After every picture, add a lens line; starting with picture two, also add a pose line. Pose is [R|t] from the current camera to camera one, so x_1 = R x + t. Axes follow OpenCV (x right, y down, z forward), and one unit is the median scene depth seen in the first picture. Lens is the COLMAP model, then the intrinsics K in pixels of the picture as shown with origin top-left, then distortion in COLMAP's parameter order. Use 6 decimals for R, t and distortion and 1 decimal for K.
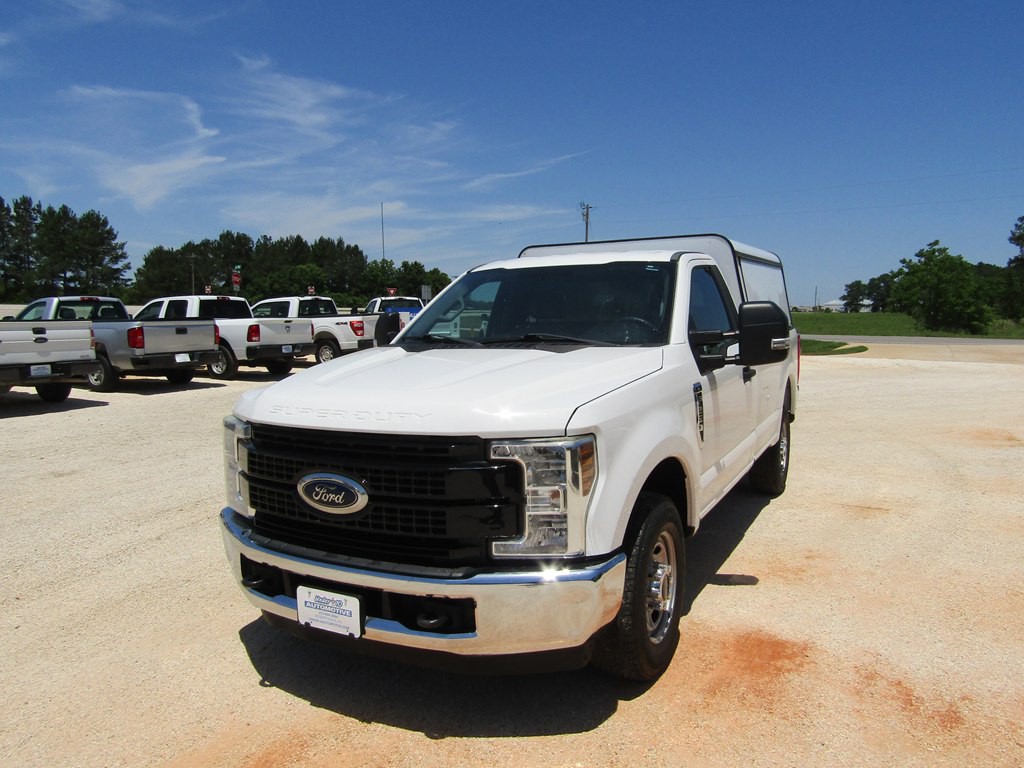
lens RADIAL K [[728.8, 0, 520.8], [0, 728.8, 391.8], [0, 0, 1]] dist [-0.011988, 0.003350]
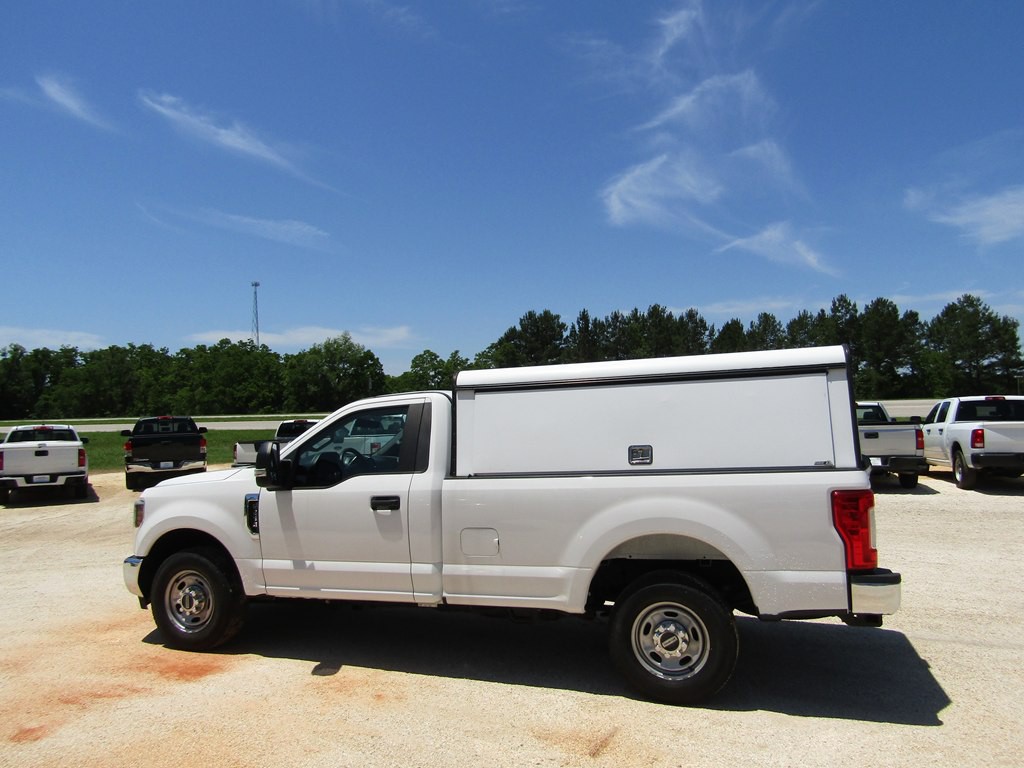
lens RADIAL K [[728.8, 0, 514.5], [0, 728.8, 373.2], [0, 0, 1]] dist [-0.011988, 0.003350]
pose [[0.159610, -0.058634, -0.985437, 1.263394], [-0.086387, 0.993575, -0.073111, -0.137031], [0.983393, 0.096798, 0.153519, 0.868116]]
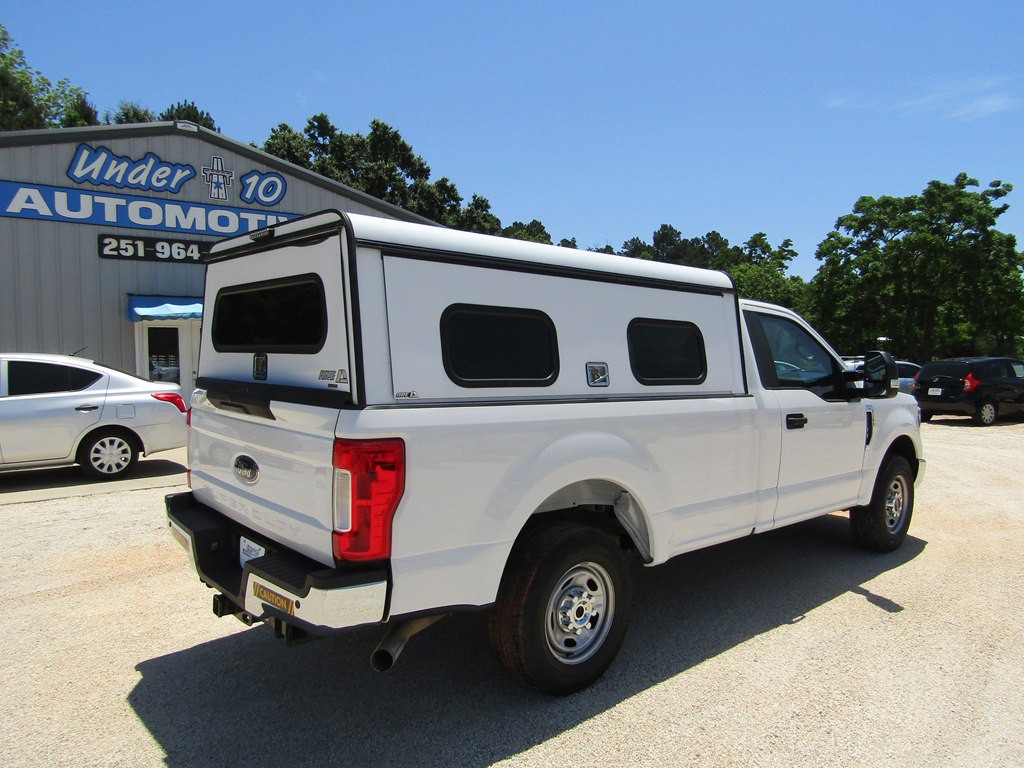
lens RADIAL K [[728.8, 0, 514.5], [0, 728.8, 378.5], [0, 0, 1]] dist [-0.011988, 0.003350]
pose [[-0.929410, -0.006075, 0.369000, -0.073373], [0.047603, 0.989538, 0.136191, -0.219129], [-0.365967, 0.144143, -0.919397, 1.965951]]
